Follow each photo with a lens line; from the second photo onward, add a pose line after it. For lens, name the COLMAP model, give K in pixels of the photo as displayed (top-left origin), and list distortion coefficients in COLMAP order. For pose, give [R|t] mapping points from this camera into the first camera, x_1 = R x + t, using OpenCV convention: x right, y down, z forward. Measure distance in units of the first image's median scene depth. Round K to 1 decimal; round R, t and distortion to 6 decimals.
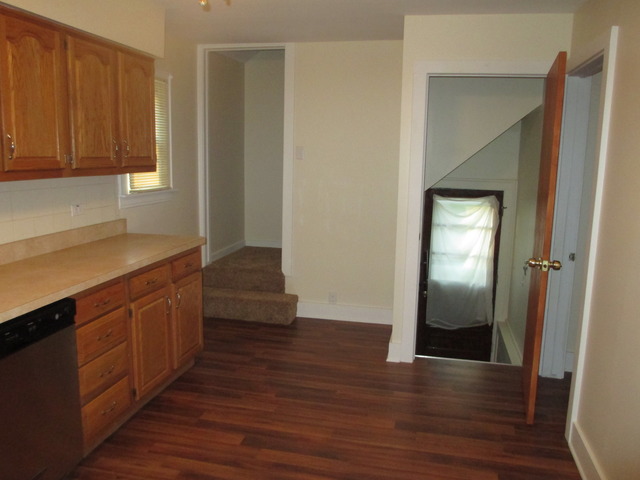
lens RADIAL K [[533.5, 0, 320.2], [0, 533.5, 239.1], [0, 0, 1]] dist [-0.053967, 0.010269]
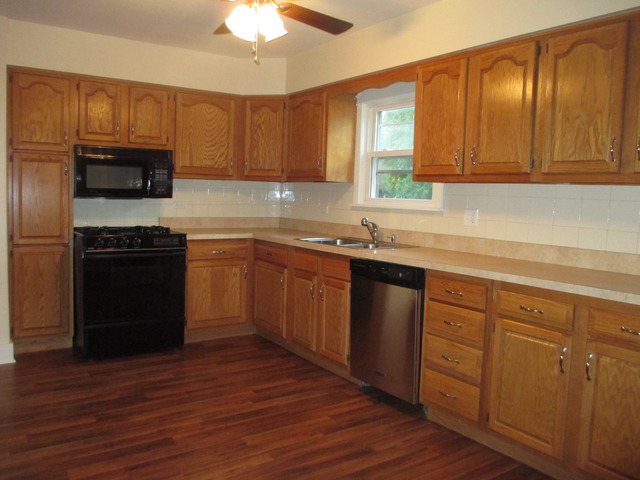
lens RADIAL K [[533.5, 0, 320.6], [0, 533.5, 239.8], [0, 0, 1]] dist [-0.053967, 0.010269]
pose [[-0.681909, 0.024126, -0.731039, 0.513352], [-0.158695, 0.970768, 0.180068, -0.124287], [0.714014, 0.238802, -0.658147, 1.363165]]
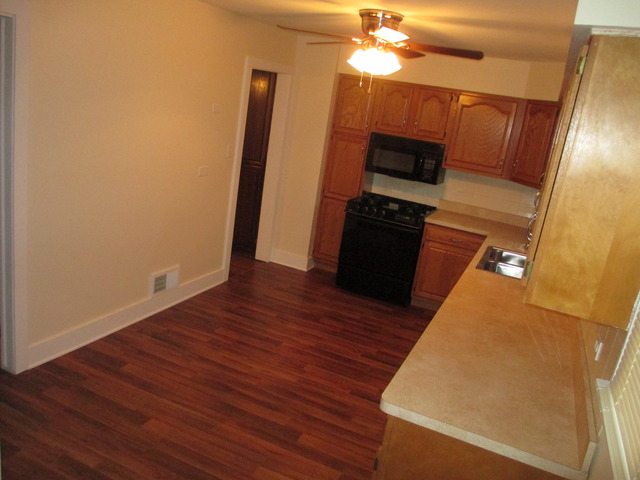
lens RADIAL K [[533.5, 0, 320.9], [0, 533.5, 237.2], [0, 0, 1]] dist [-0.053967, 0.010269]
pose [[-0.969233, -0.205548, 0.135415, -0.250215], [-0.135780, 0.905345, 0.402386, -0.420848], [-0.205307, 0.371620, -0.905399, 1.815230]]
